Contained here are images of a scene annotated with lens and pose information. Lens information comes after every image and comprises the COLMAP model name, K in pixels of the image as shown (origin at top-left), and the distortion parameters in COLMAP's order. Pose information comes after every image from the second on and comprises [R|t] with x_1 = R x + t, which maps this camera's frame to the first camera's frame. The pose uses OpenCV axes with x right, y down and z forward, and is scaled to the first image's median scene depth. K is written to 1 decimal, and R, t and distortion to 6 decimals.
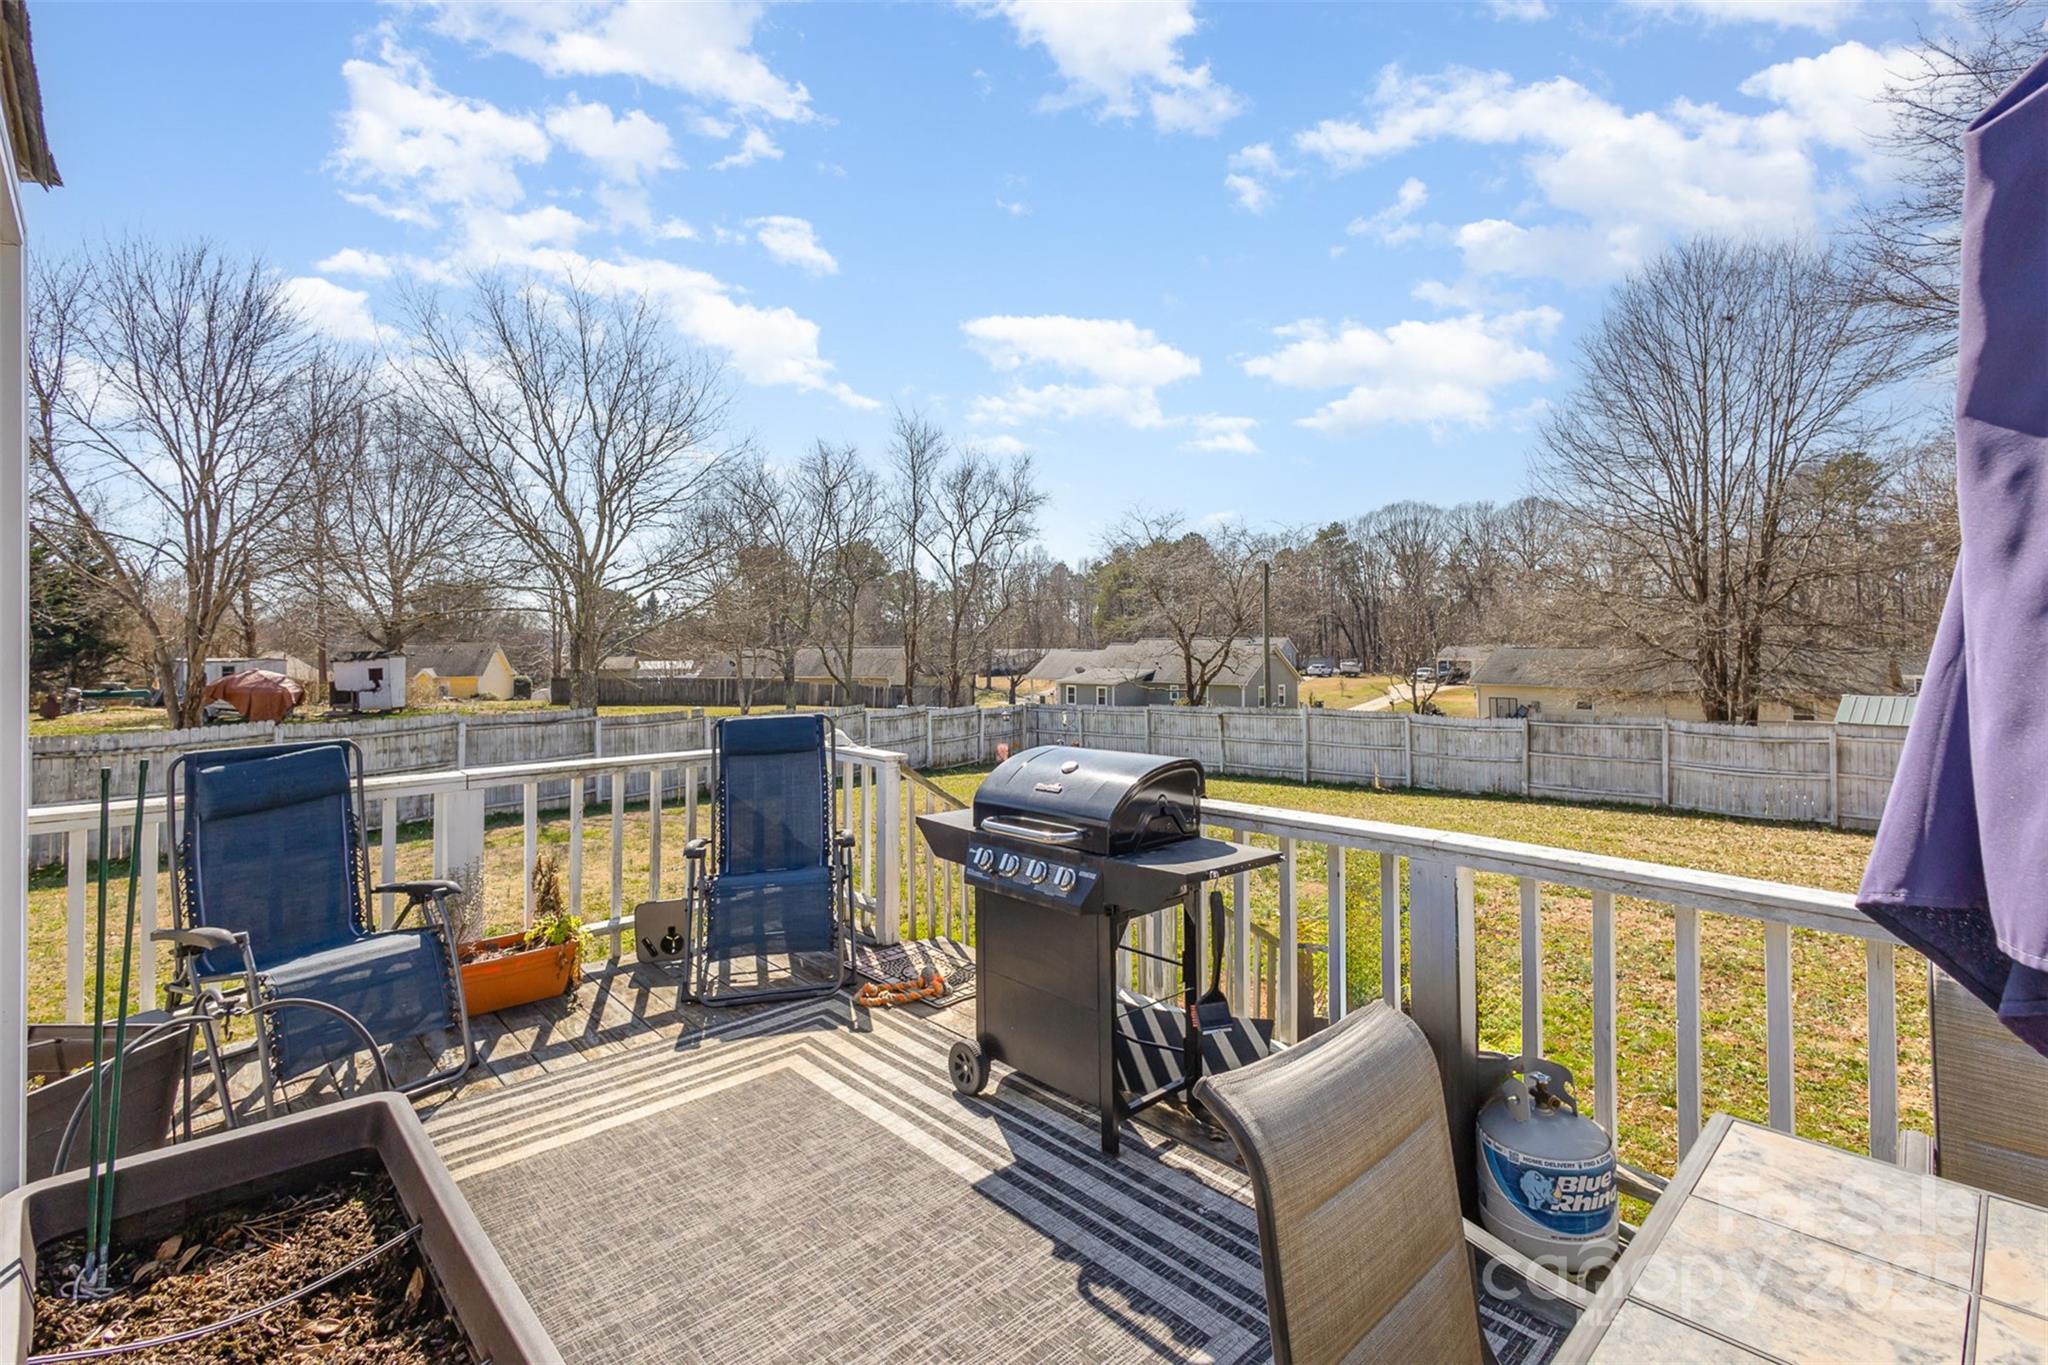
lens RADIAL K [[965.4, 0, 1024.0], [0, 965.4, 663.5], [0, 0, 1]] dist [0.019295, 0.000242]
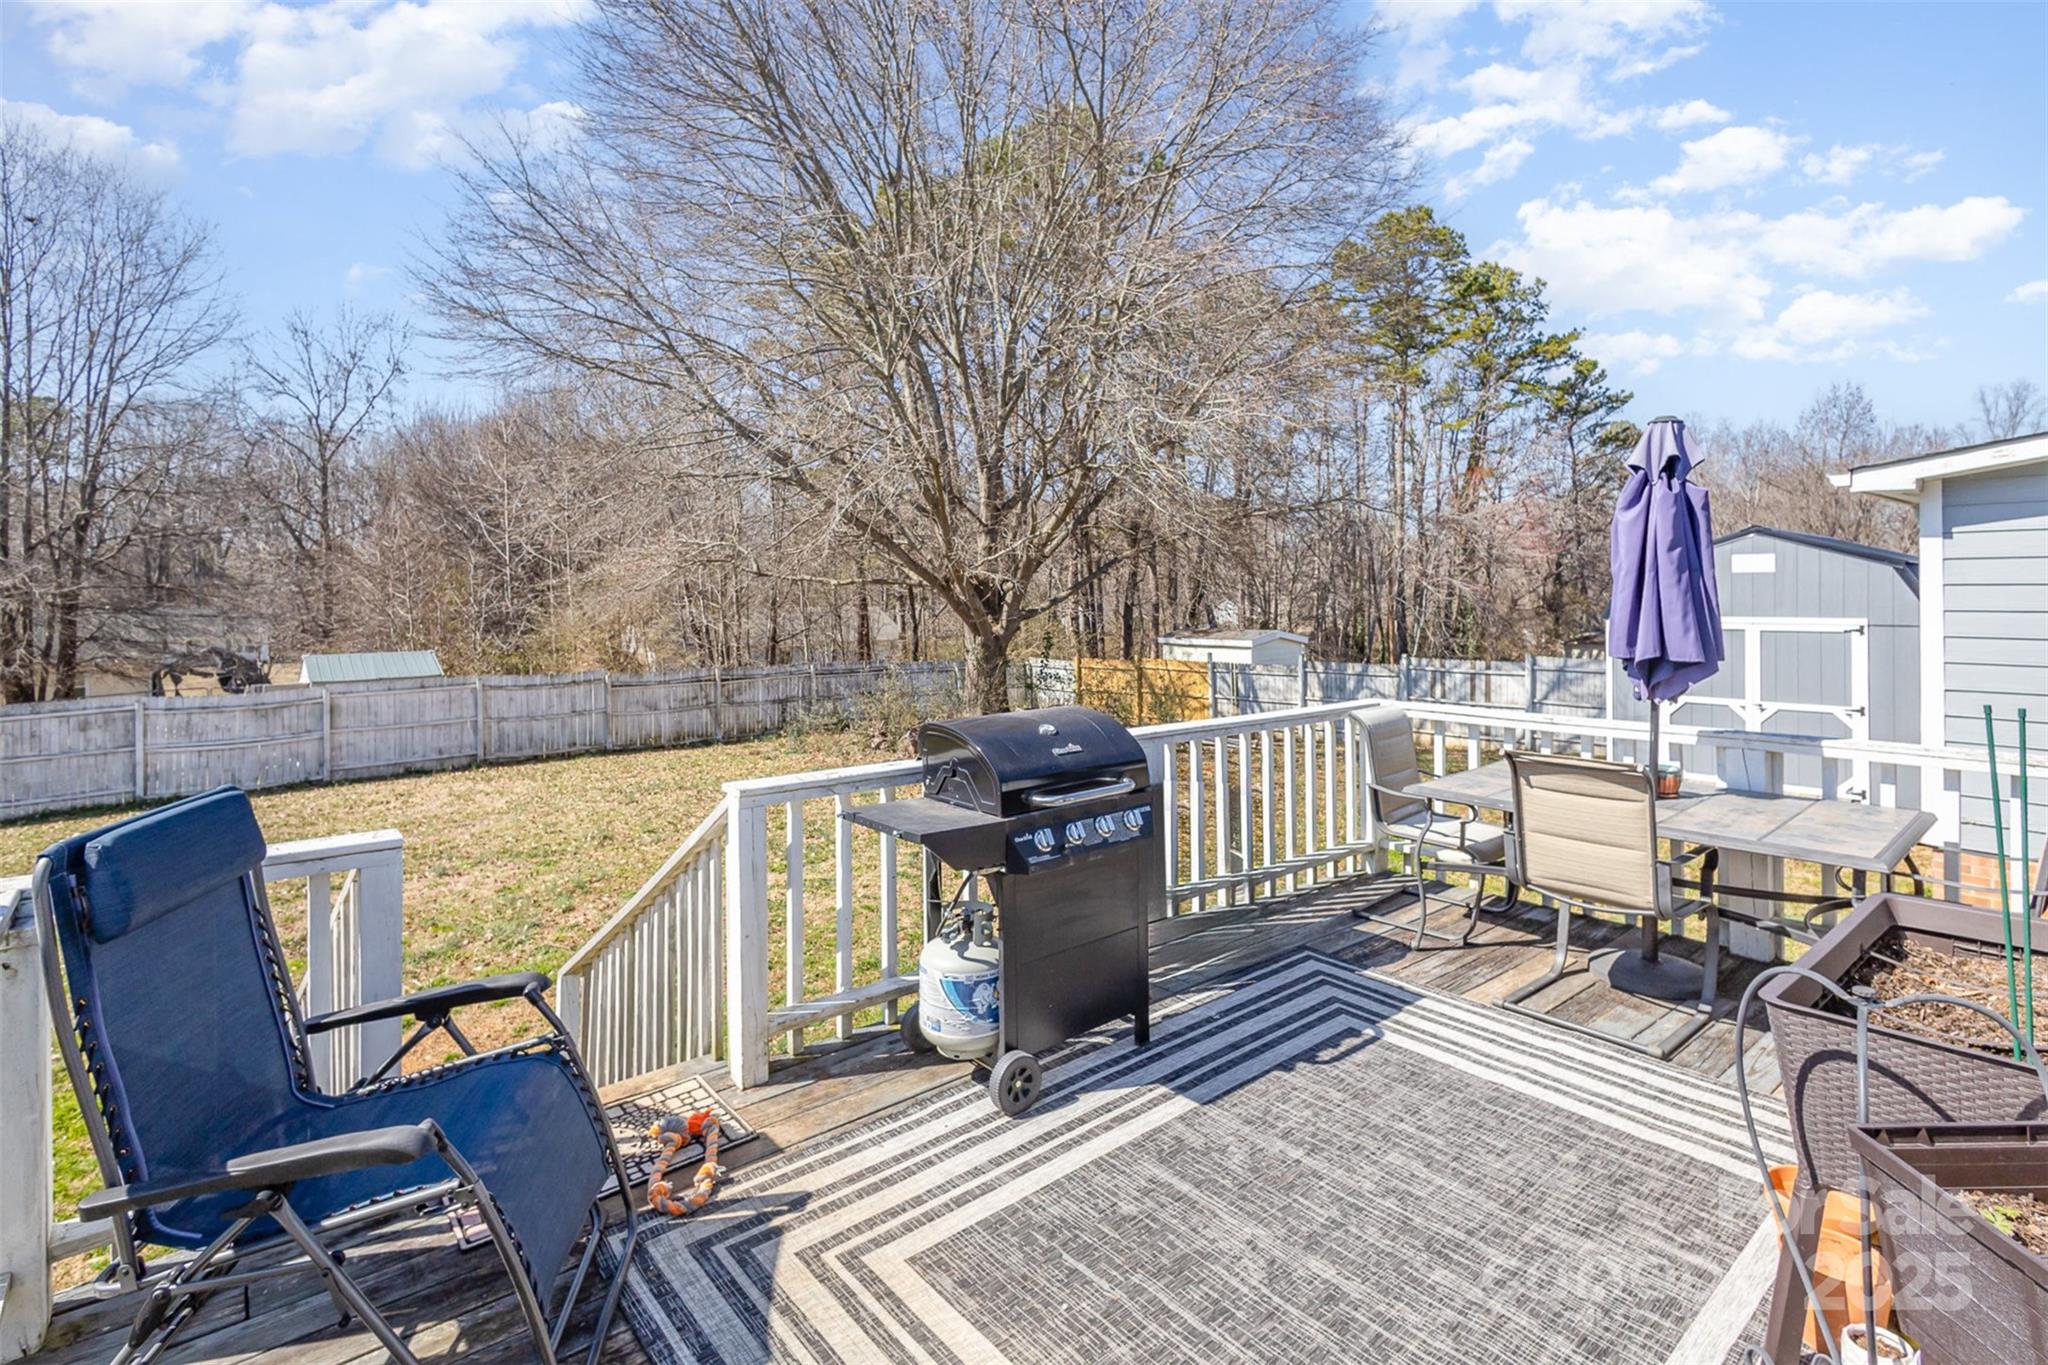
lens RADIAL K [[973.7, 0, 1032.8], [0, 973.7, 600.7], [0, 0, 1]] dist [0.027886, 0.000272]
pose [[0.049968, -0.001577, 0.998750, -1.004401], [0.027844, 0.999612, 0.000186, -0.035435], [-0.998363, 0.027800, 0.049993, 0.955645]]
